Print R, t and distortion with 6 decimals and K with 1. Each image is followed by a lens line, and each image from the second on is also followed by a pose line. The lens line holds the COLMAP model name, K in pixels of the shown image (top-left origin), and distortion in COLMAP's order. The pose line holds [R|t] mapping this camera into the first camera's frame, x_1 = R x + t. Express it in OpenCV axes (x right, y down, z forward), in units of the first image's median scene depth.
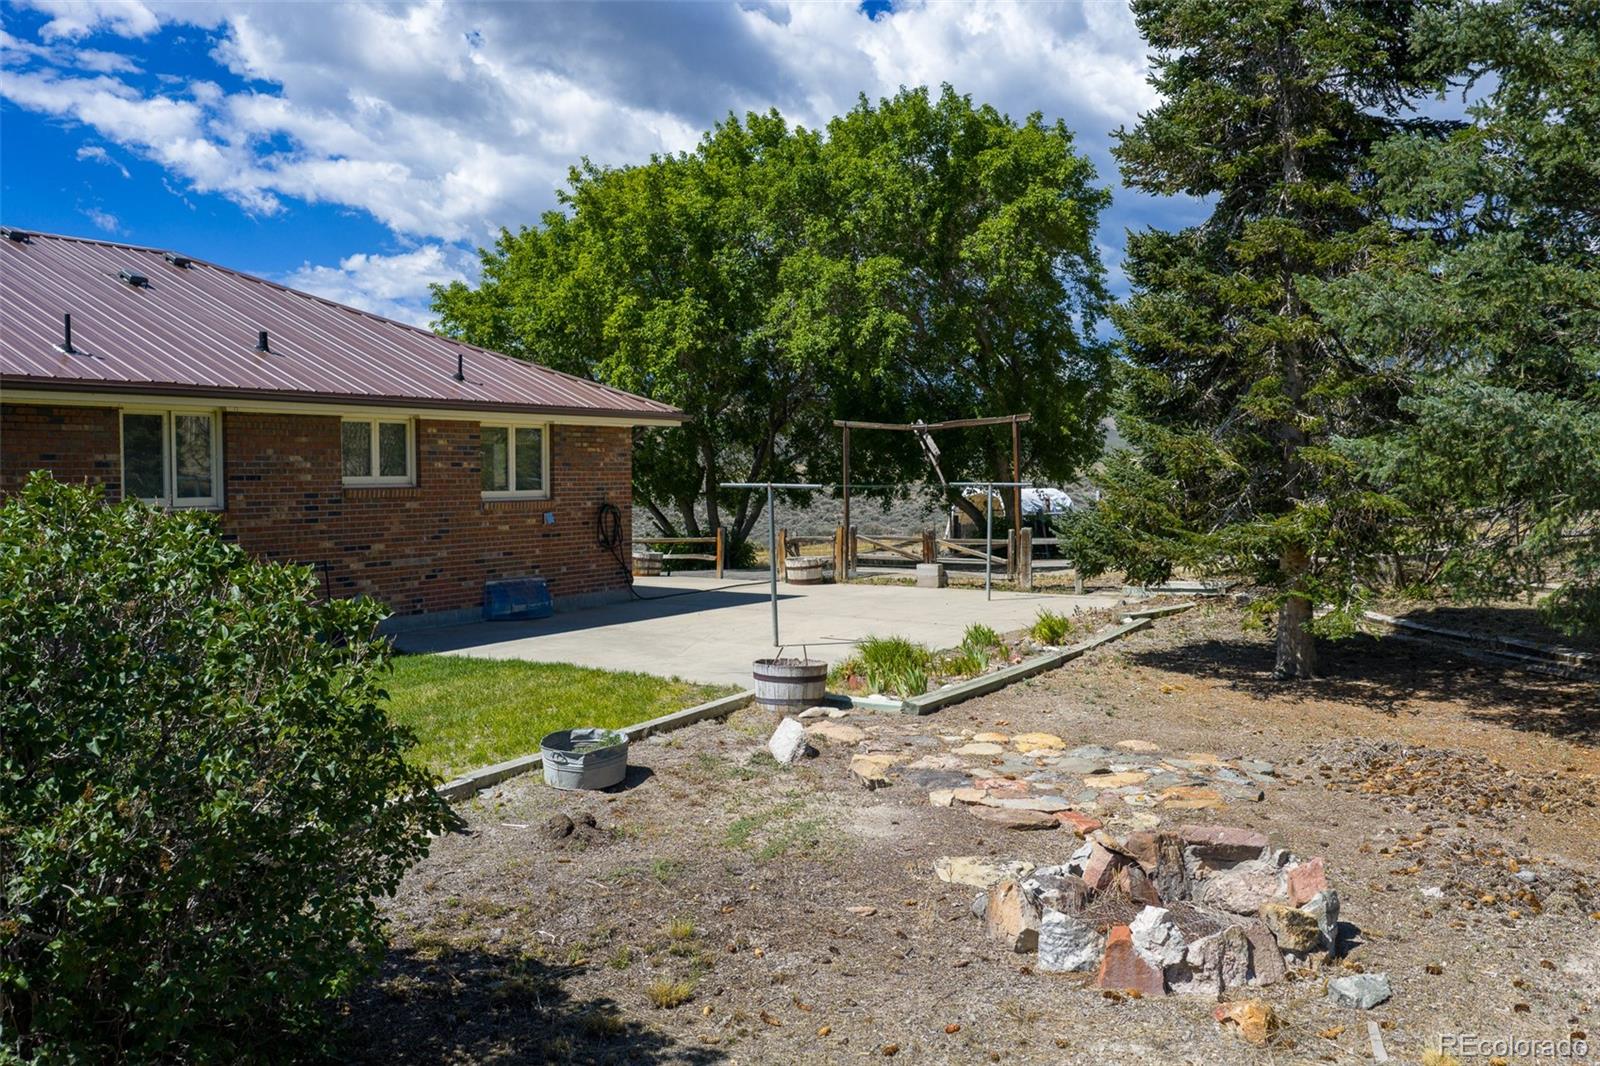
lens RADIAL K [[1292.1, 0, 798.1], [0, 1292.1, 534.5], [0, 0, 1]] dist [0.029002, -0.033787]
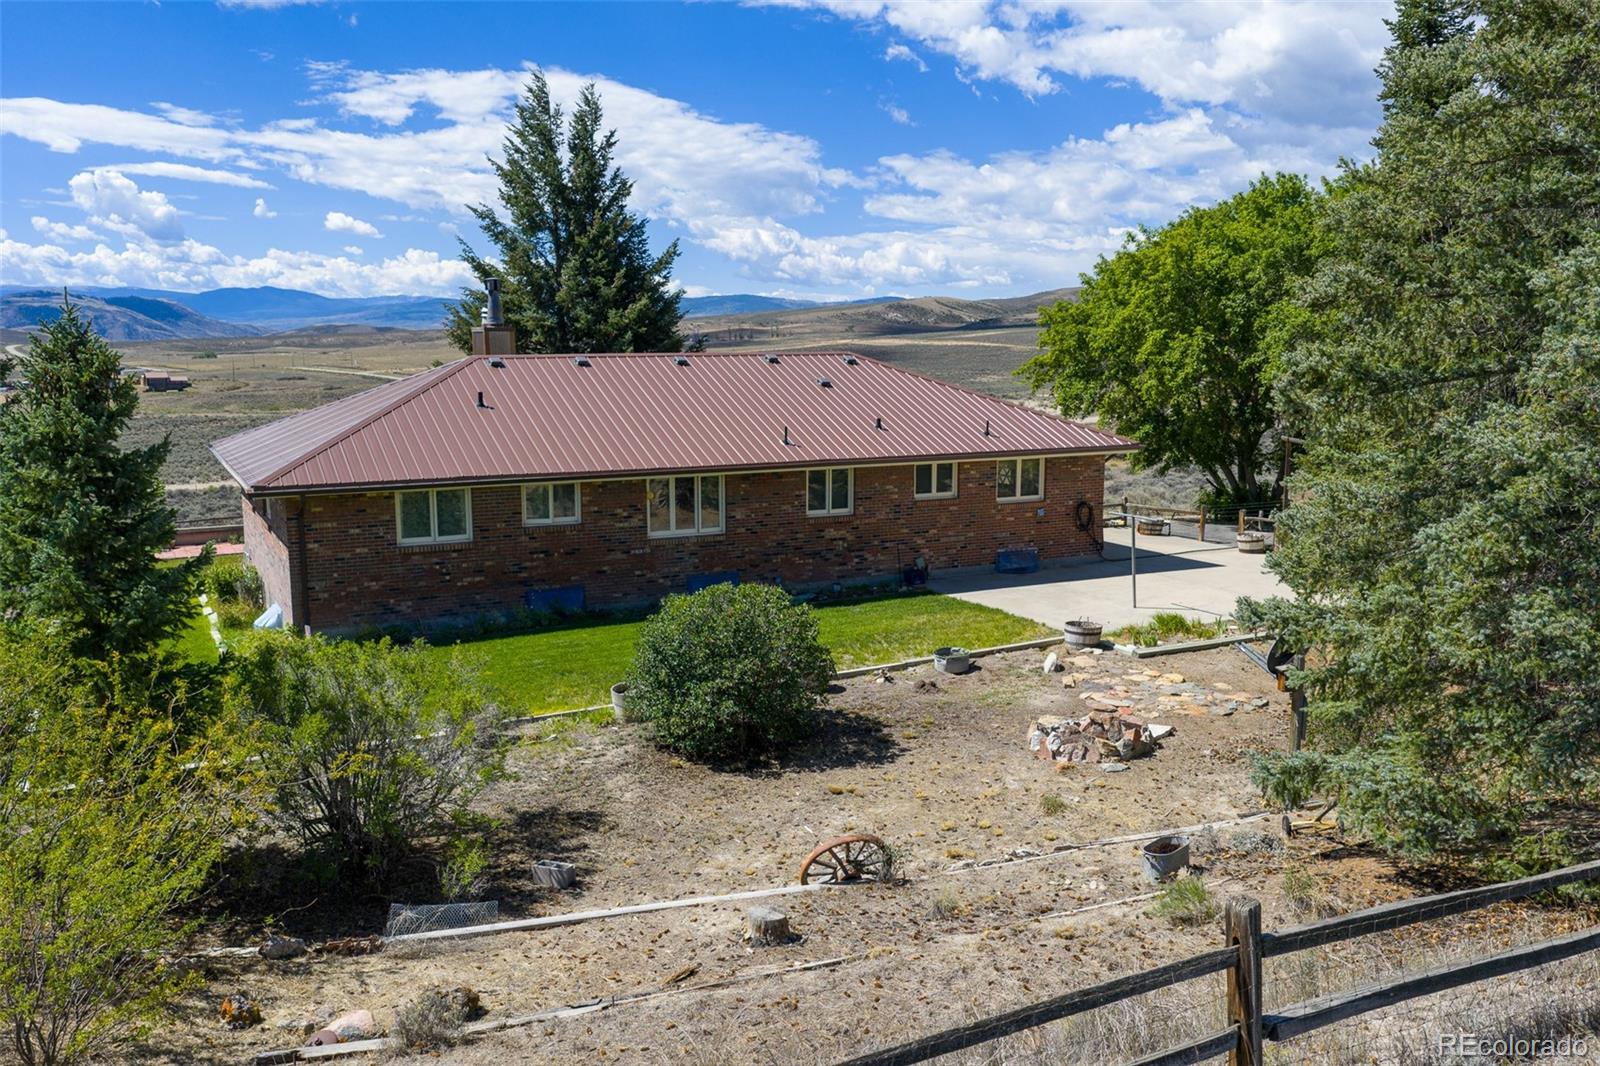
lens RADIAL K [[1292.1, 0, 840.5], [0, 1292.1, 519.8], [0, 0, 1]] dist [0.029002, -0.033787]
pose [[0.863450, 0.069332, -0.499647, 0.302387], [-0.026037, 0.995315, 0.093117, -0.109217], [0.503762, -0.067393, 0.861210, -0.410277]]
